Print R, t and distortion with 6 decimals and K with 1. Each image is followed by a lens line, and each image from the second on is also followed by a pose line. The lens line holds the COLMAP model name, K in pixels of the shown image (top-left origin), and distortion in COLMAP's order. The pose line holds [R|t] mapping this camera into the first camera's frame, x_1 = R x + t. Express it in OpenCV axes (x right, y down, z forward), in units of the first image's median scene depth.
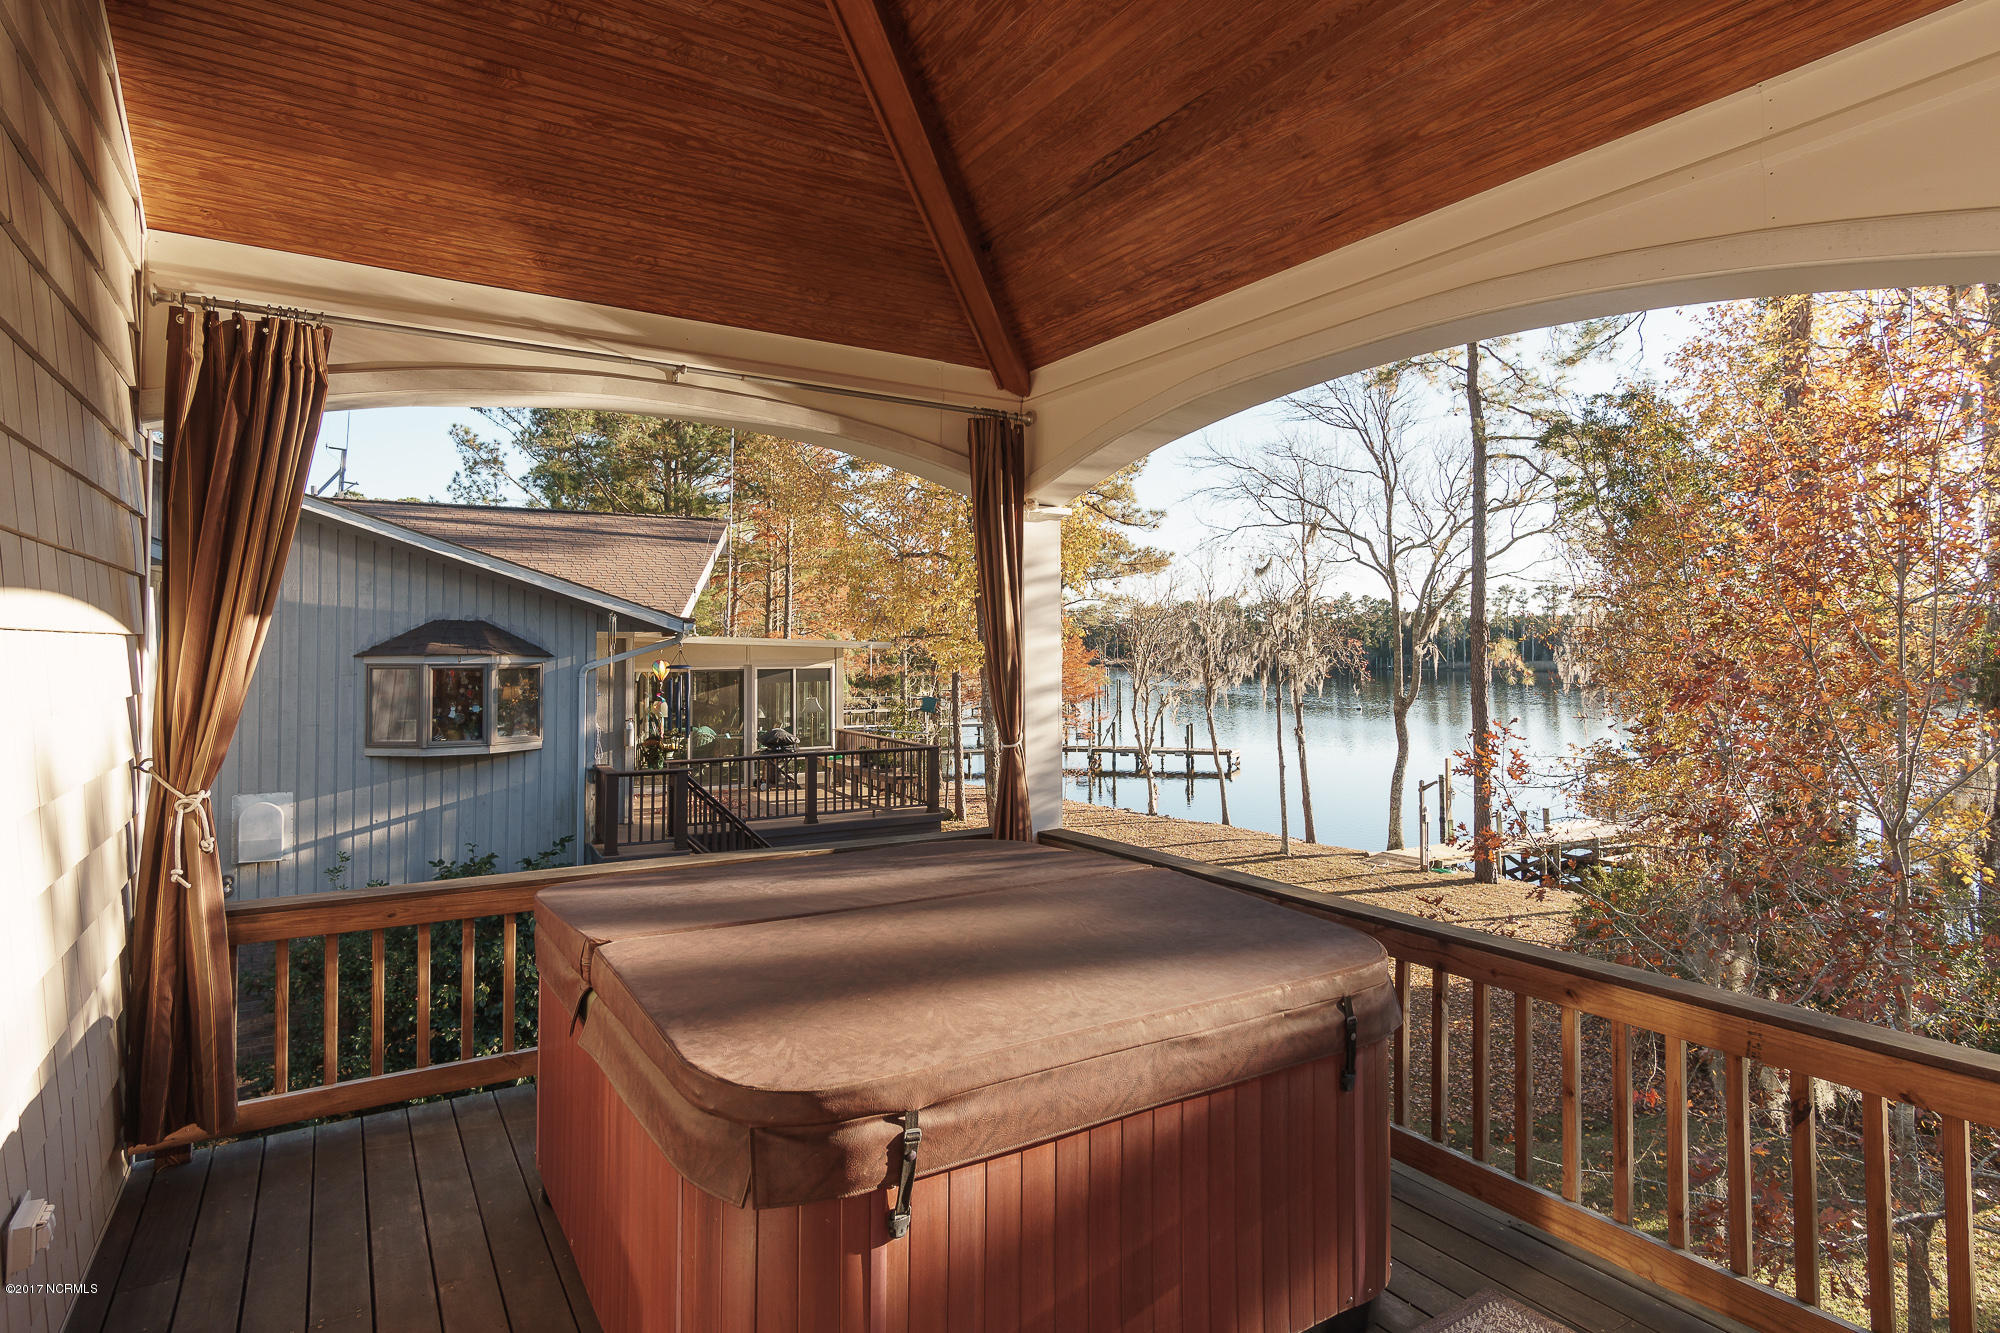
lens RADIAL K [[1067.1, 0, 1010.2], [0, 1067.1, 618.9], [0, 0, 1]] dist [0.006907, 0.000013]
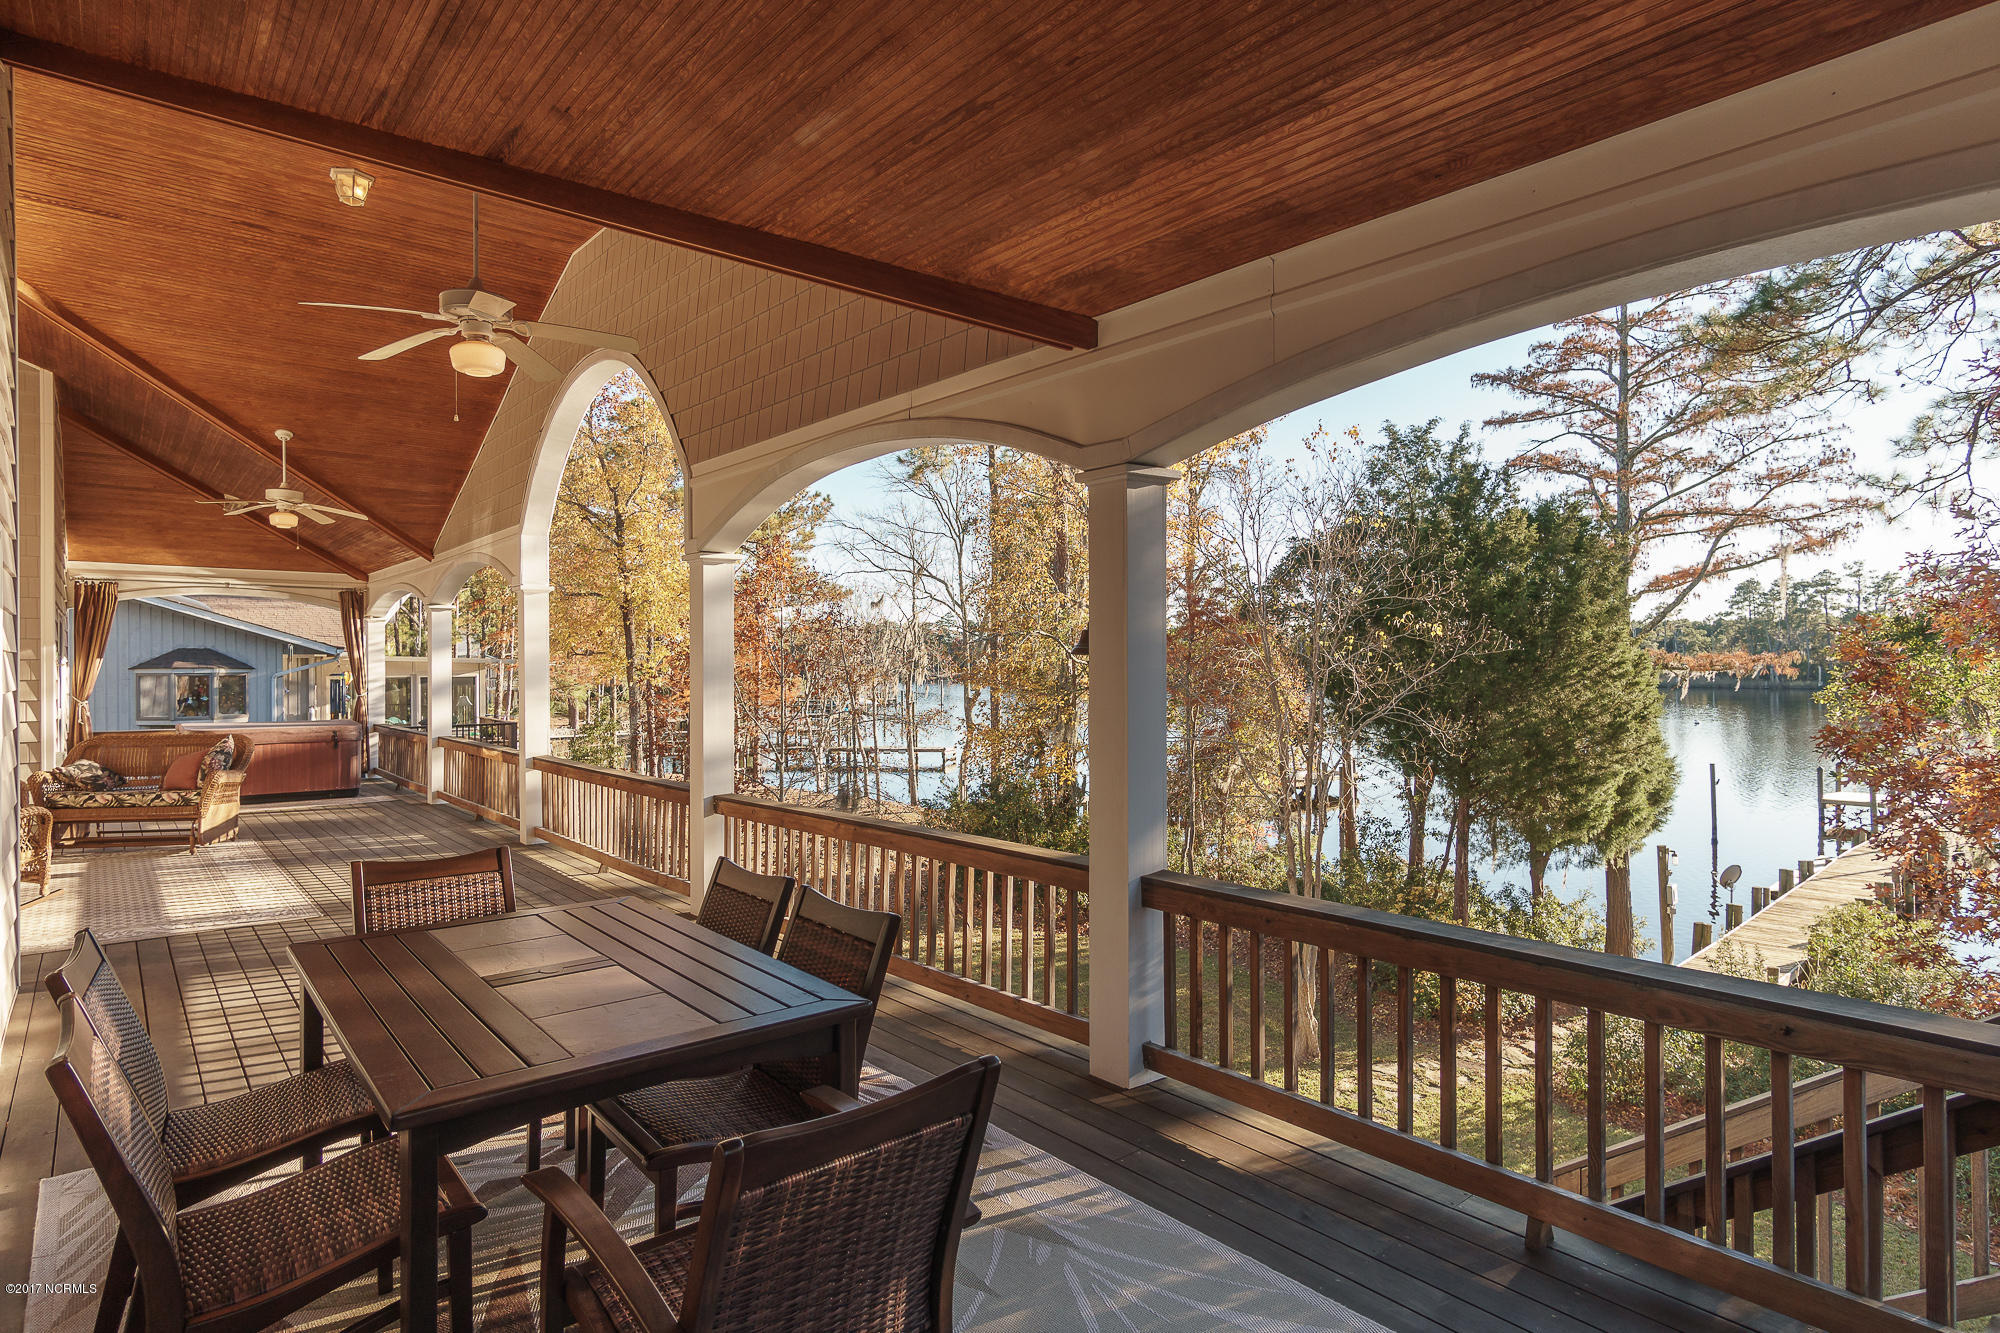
lens RADIAL K [[1079.1, 0, 1000.0], [0, 1079.1, 666.5], [0, 0, 1]] dist [0.003790, 0.000886]
pose [[0.991940, -0.001875, 0.126697, 0.555297], [-0.002252, 0.999472, 0.032423, -0.029054], [-0.126691, -0.032447, 0.991411, -0.900480]]
